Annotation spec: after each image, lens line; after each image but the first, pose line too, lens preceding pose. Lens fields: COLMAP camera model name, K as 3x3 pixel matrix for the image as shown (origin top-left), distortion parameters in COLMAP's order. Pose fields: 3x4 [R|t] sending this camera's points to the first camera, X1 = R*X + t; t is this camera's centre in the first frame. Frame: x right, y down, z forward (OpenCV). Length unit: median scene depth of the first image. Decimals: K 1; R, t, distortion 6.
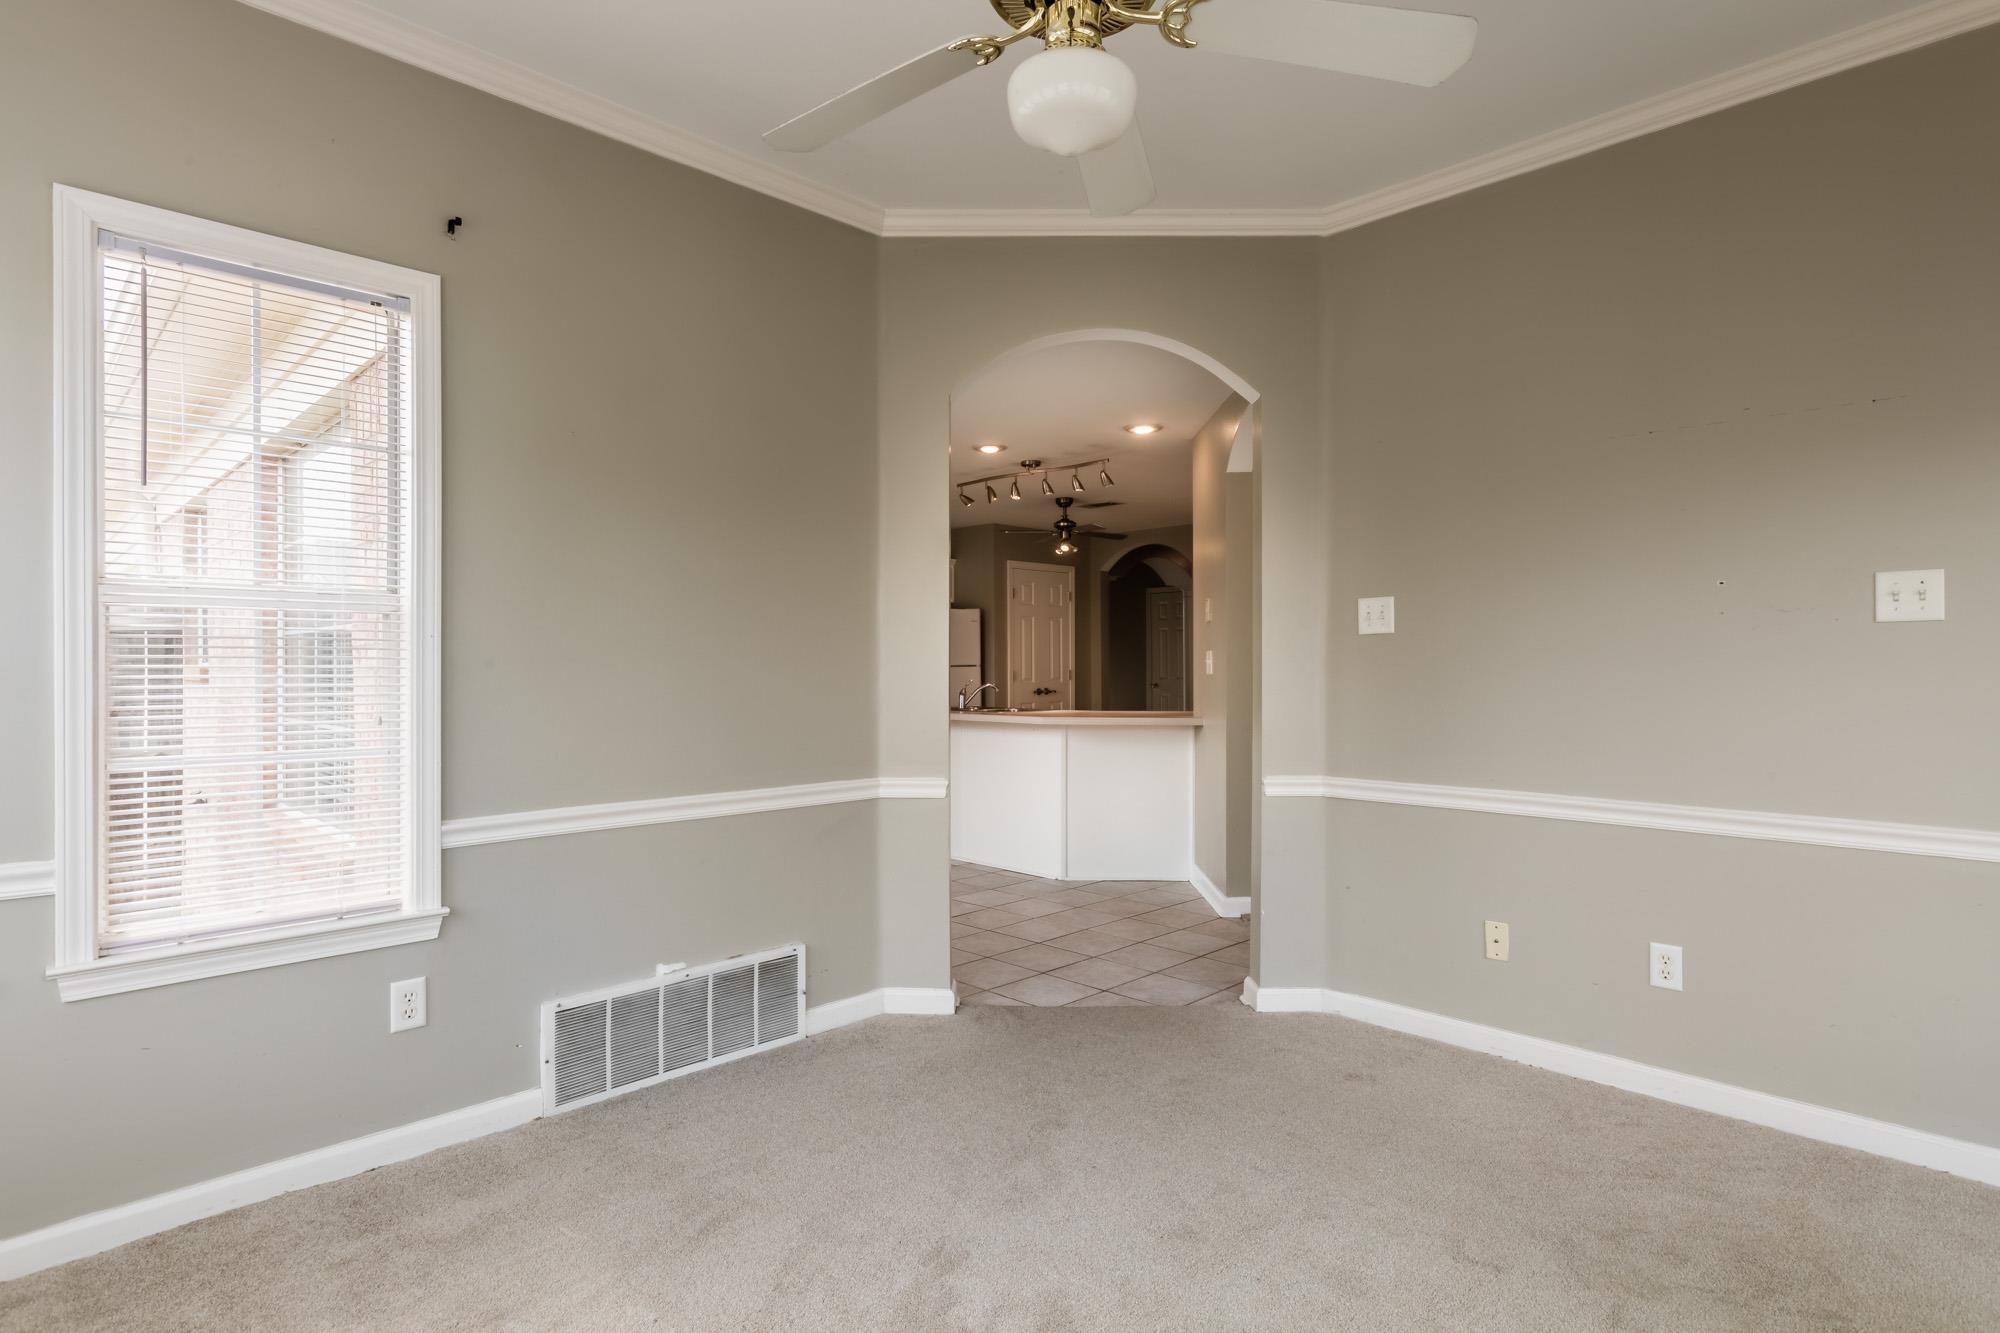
lens RADIAL K [[1060.1, 0, 1000.0], [0, 1060.1, 666.5], [0, 0, 1]] dist [0.003640, 0.001966]
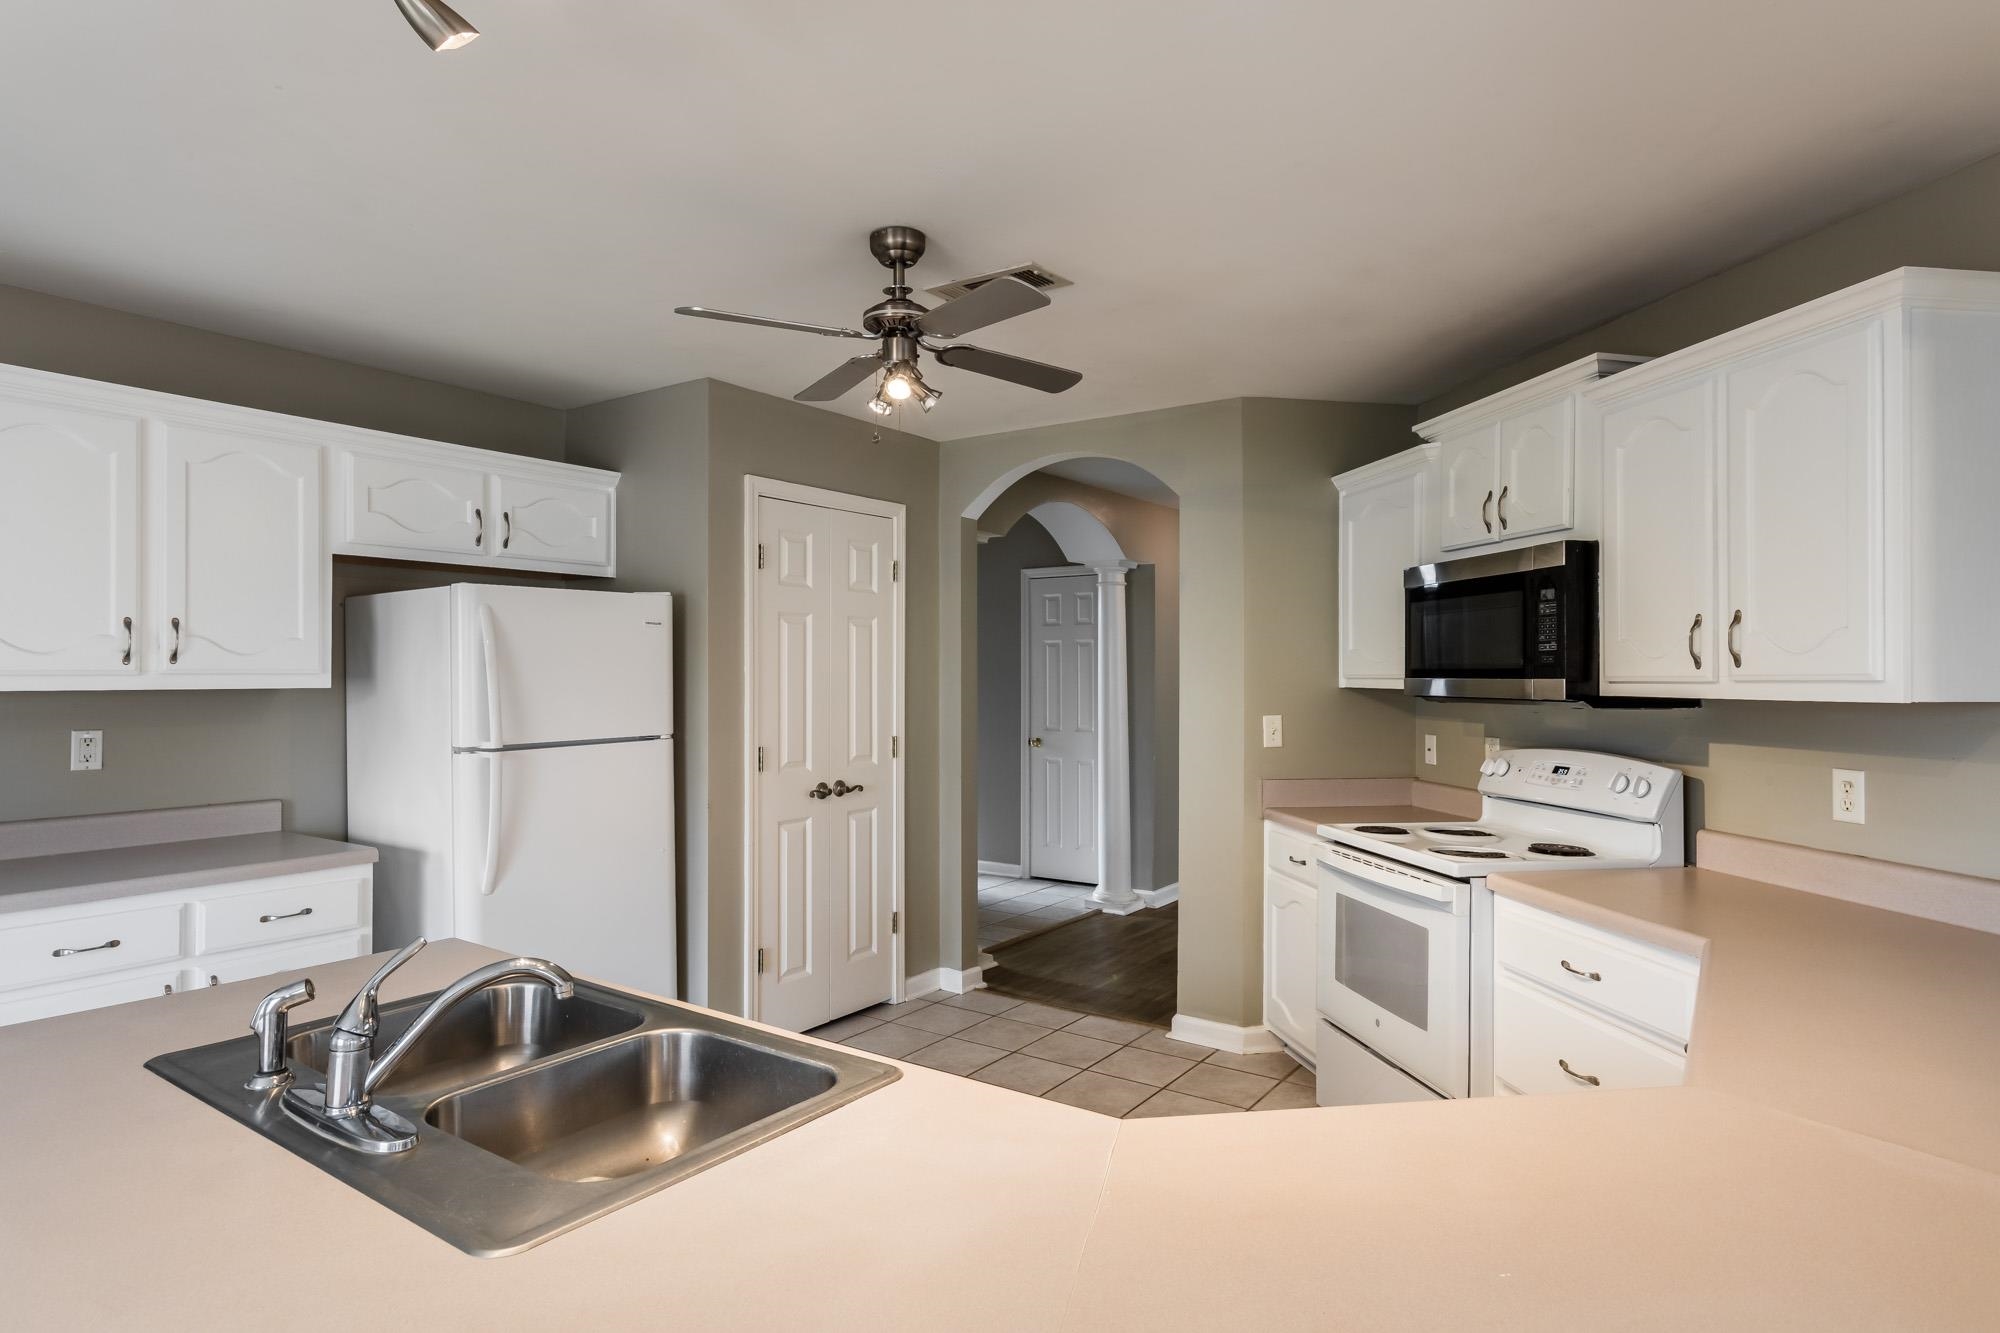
lens RADIAL K [[1114.5, 0, 1051.9], [0, 1114.5, 664.6], [0, 0, 1]] dist [0.003558, 0.002204]
pose [[0.974103, 0.004174, 0.226066, 0.025684], [-0.001801, 0.999941, -0.010699, -0.022563], [-0.226098, 0.010015, 0.974053, 0.552365]]
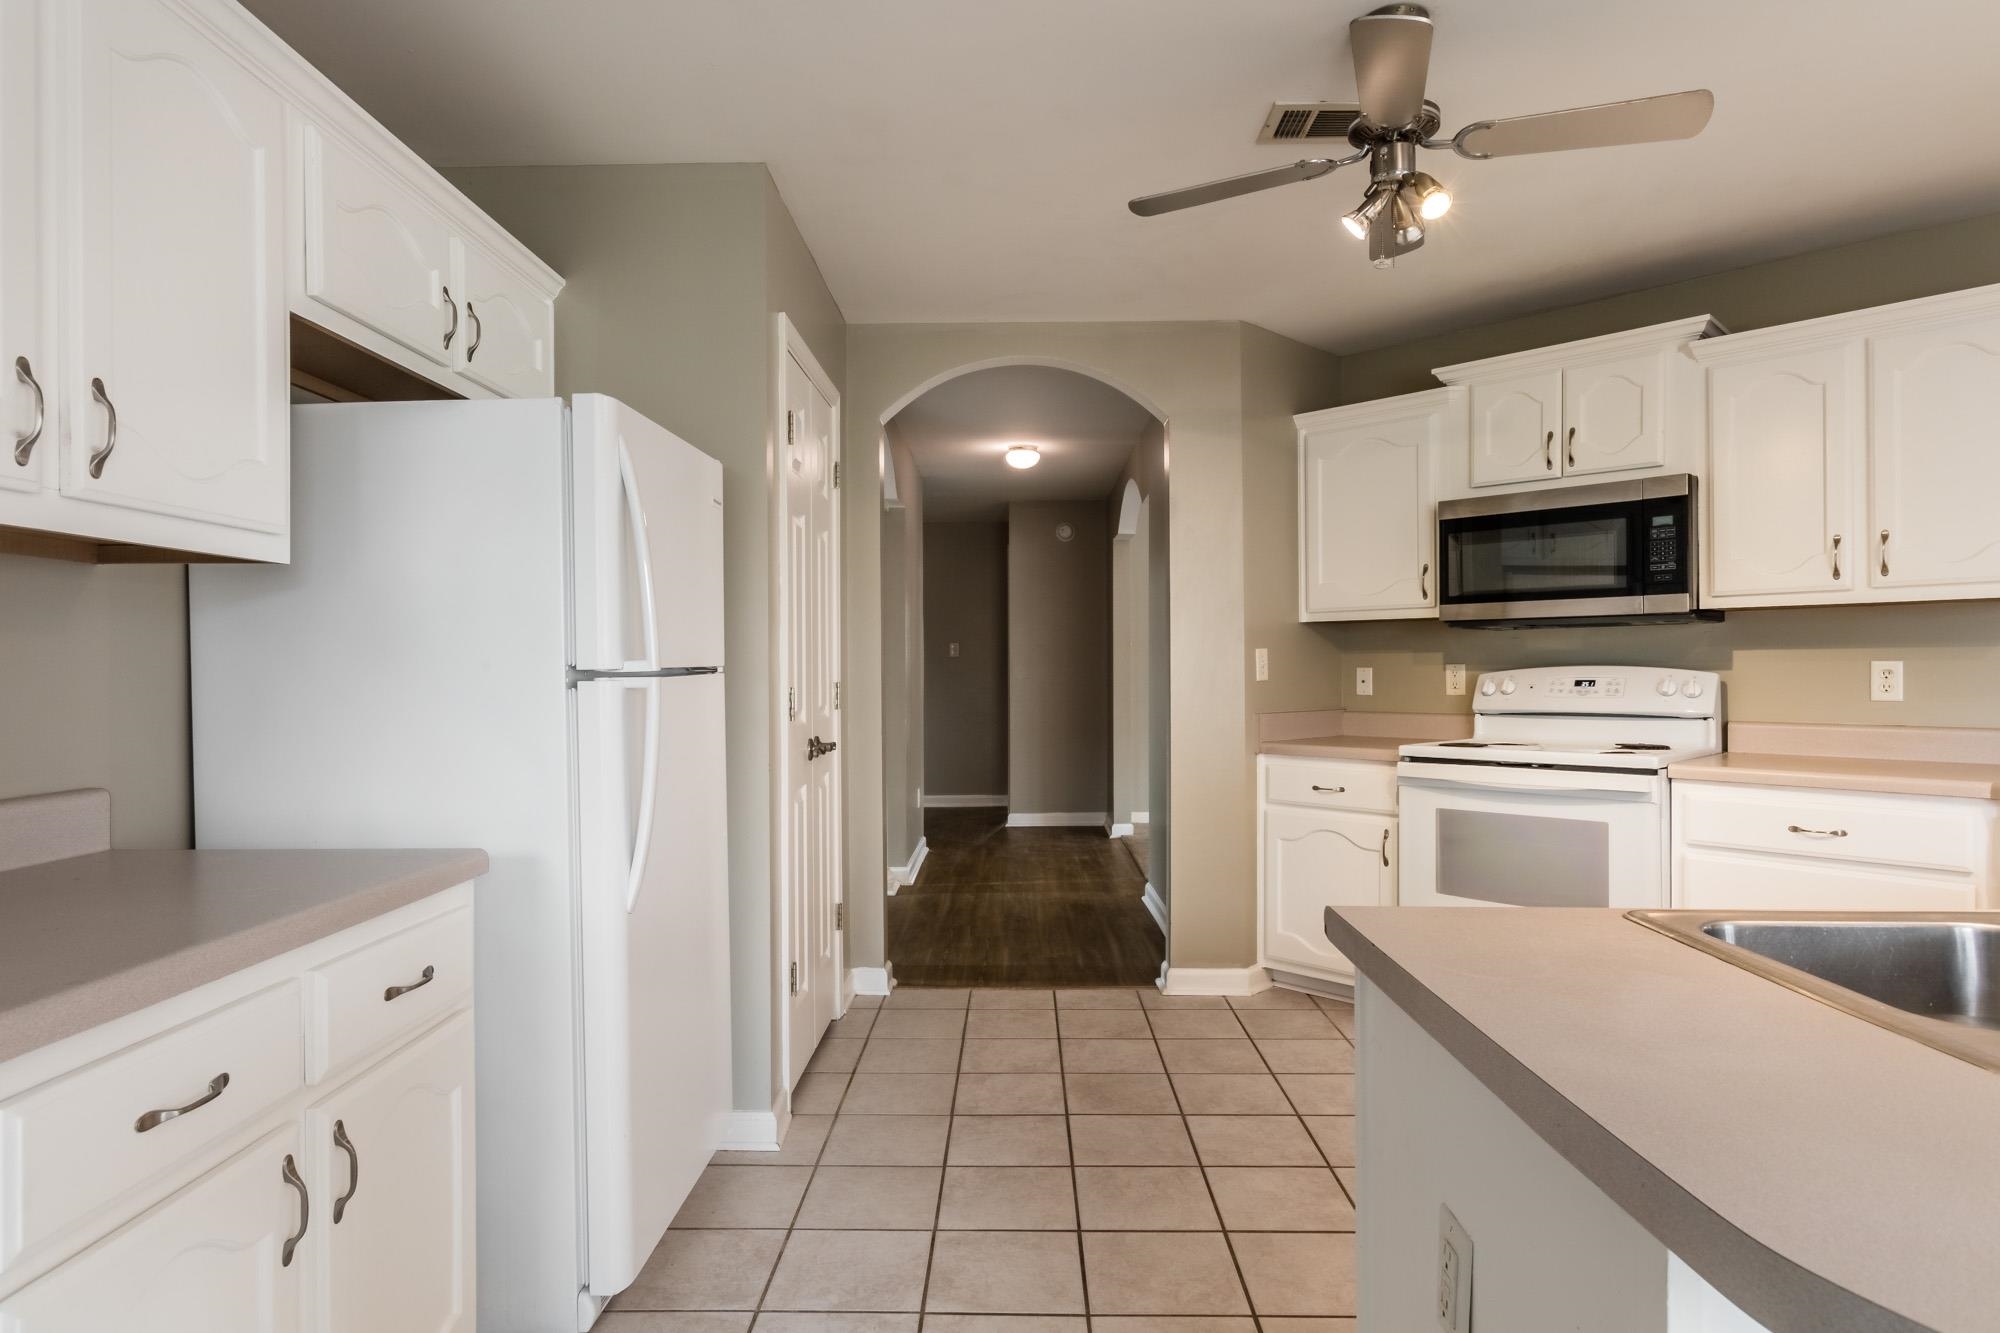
lens RADIAL K [[1122.8, 0, 1028.4], [0, 1122.8, 667.0], [0, 0, 1]] dist [0.002608, 0.000847]
pose [[0.680843, -0.003158, 0.732423, -0.169950], [0.009252, 0.999948, -0.004289, 0.000546], [-0.732371, 0.009697, 0.680837, 0.728371]]
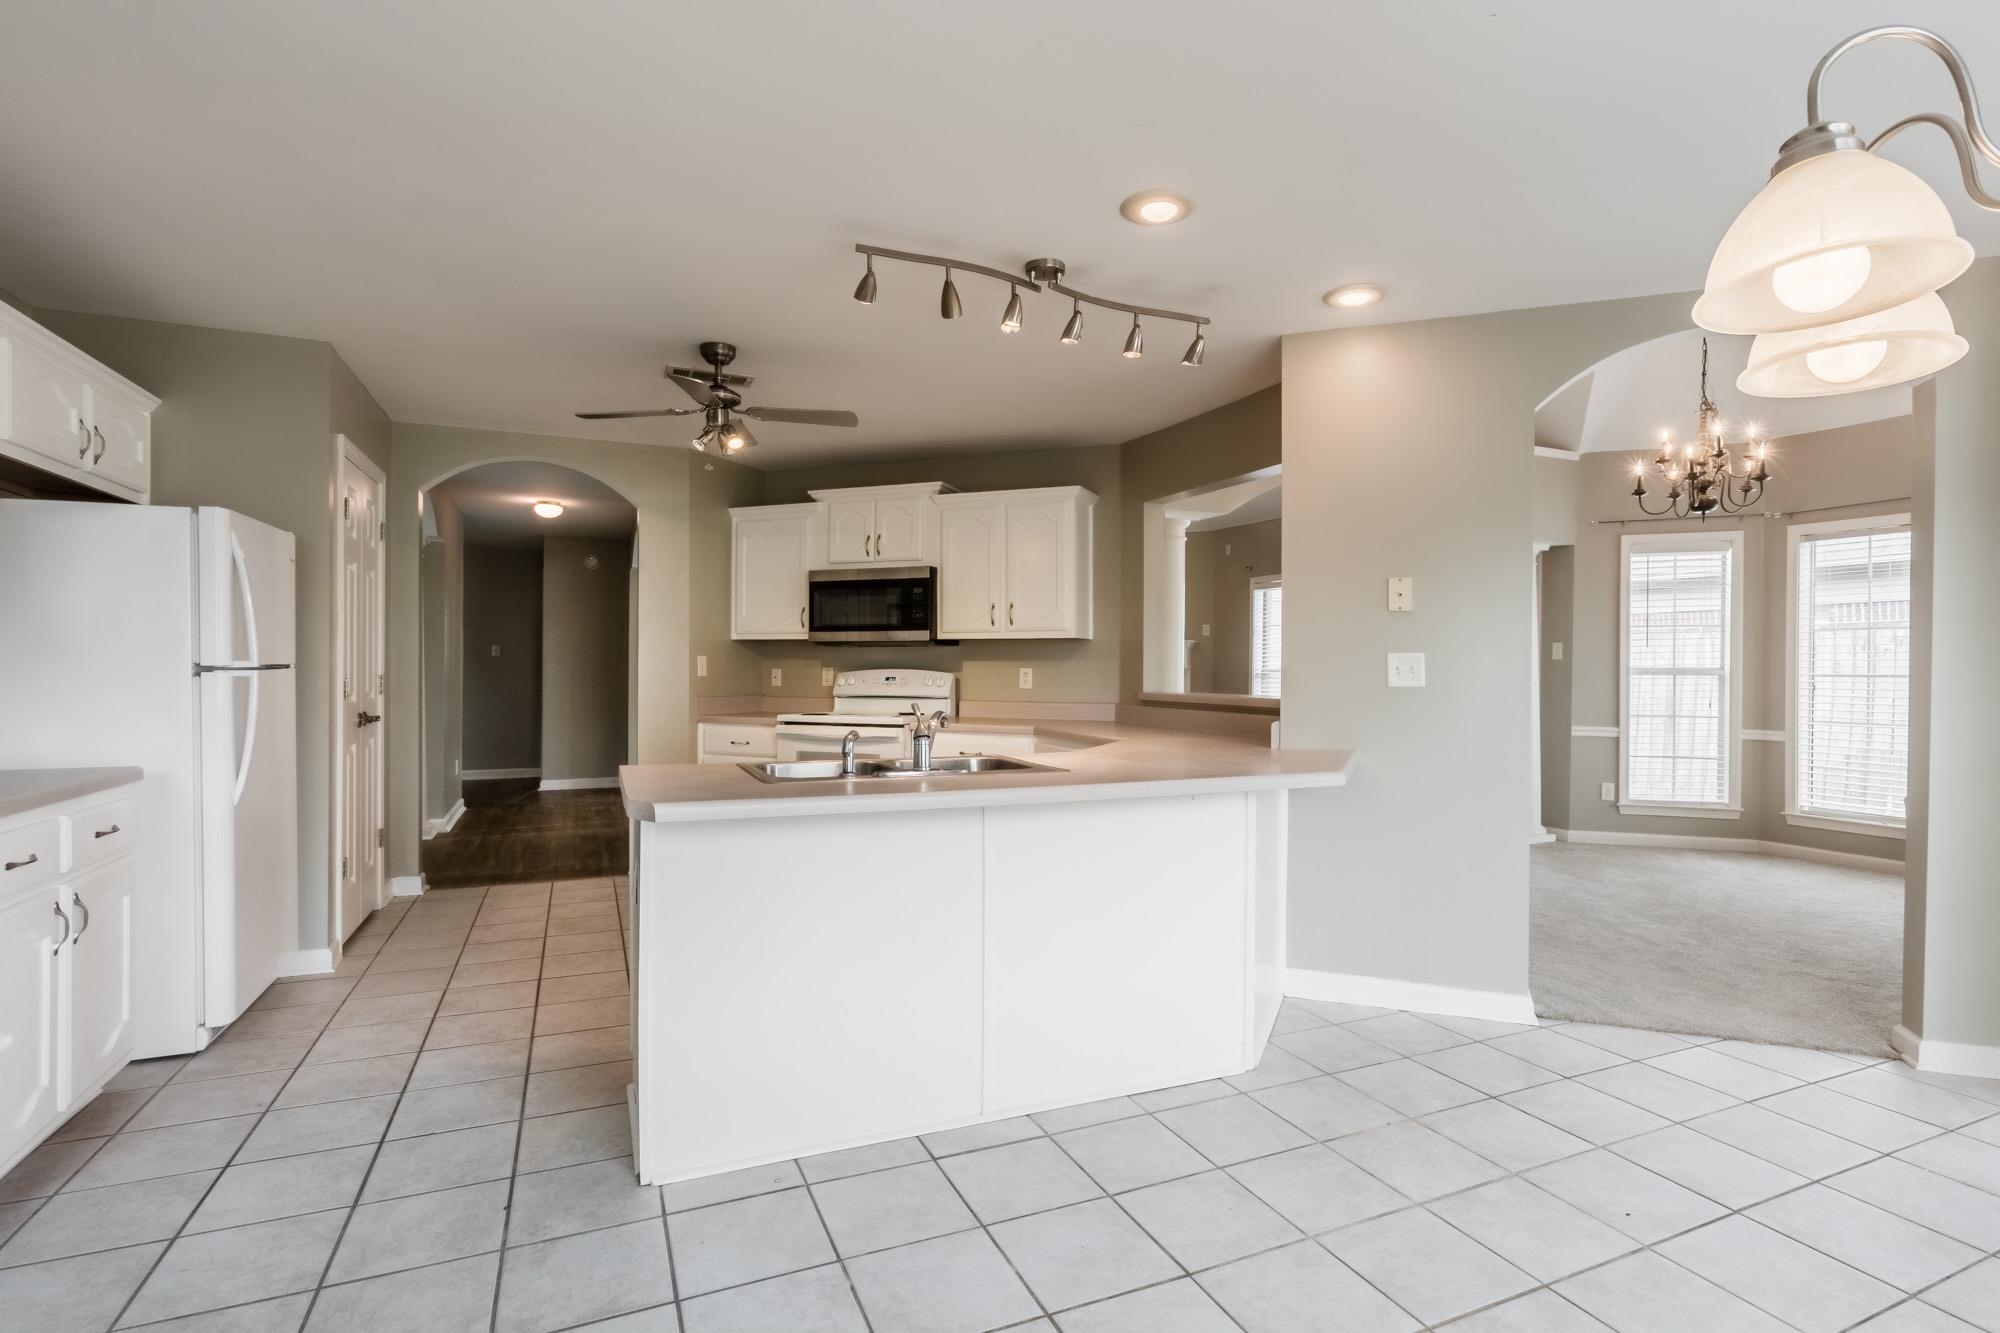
lens RADIAL K [[950.3, 0, 1017.4], [0, 950.3, 670.1], [0, 0, 1]] dist [0.018288, 0.001088]
pose [[0.324366, -0.000471, 0.945931, -0.278908], [-0.000262, 1.000000, 0.000588, 0.000546], [-0.945932, -0.000438, 0.324366, 0.587323]]
